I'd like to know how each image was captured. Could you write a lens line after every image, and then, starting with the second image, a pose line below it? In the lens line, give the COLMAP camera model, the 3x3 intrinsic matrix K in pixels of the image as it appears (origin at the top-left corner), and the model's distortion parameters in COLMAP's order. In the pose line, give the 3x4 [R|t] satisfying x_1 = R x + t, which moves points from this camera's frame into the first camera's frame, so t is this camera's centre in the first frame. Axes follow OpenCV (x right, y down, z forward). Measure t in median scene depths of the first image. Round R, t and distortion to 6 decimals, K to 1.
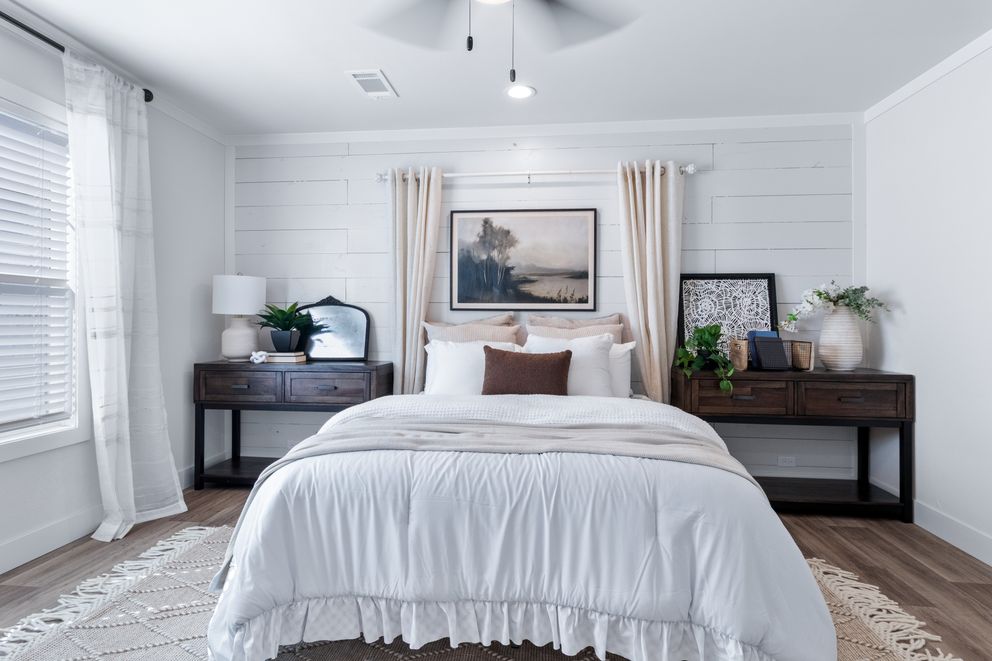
lens RADIAL K [[533.3, 0, 493.7], [0, 533.3, 317.9], [0, 0, 1]] dist [0.001269, 0.000600]
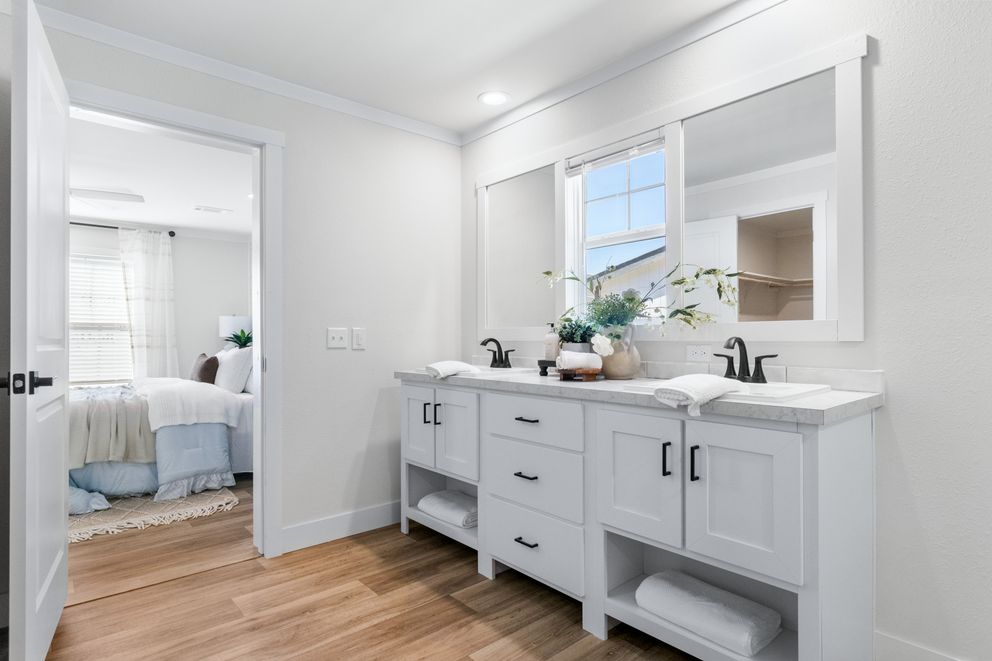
lens RADIAL K [[523.1, 0, 497.6], [0, 523.1, 340.5], [0, 0, 1]] dist [0.000950, 0.000285]
pose [[0.736826, -0.006922, -0.676047, 1.475725], [0.008971, 0.999960, -0.000461, 0.014745], [0.676023, -0.005725, 0.736858, 0.299003]]
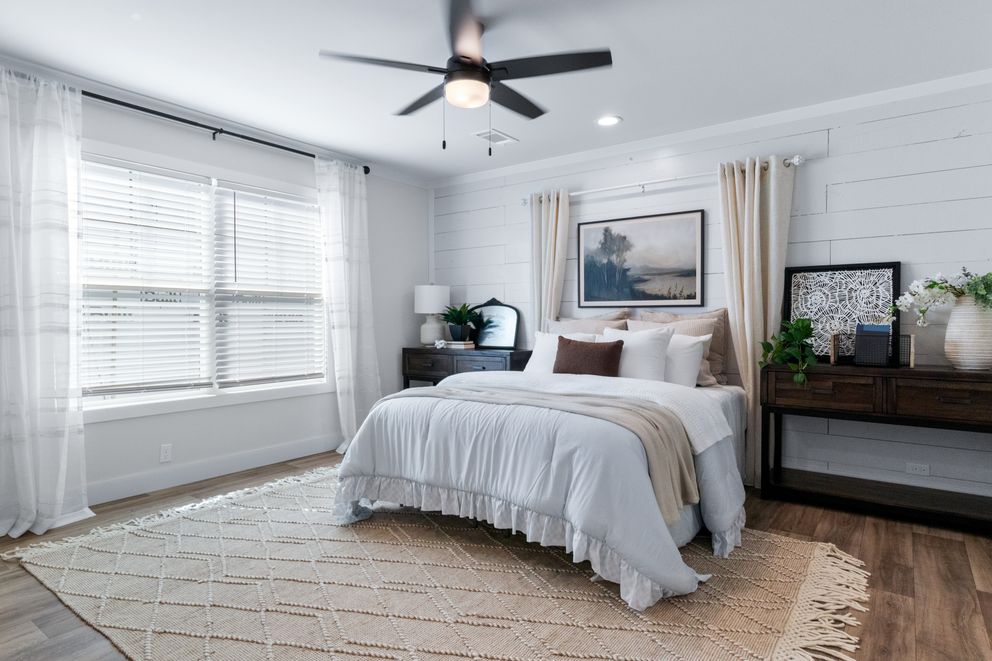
lens RADIAL K [[555.2, 0, 494.9], [0, 555.2, 326.1], [0, 0, 1]] dist [0.001458, 0.001212]
pose [[0.866362, 0.000400, -0.499417, 0.400787], [0.008871, 0.999830, 0.016188, 0.004902], [0.499338, -0.018455, 0.866211, -0.171332]]
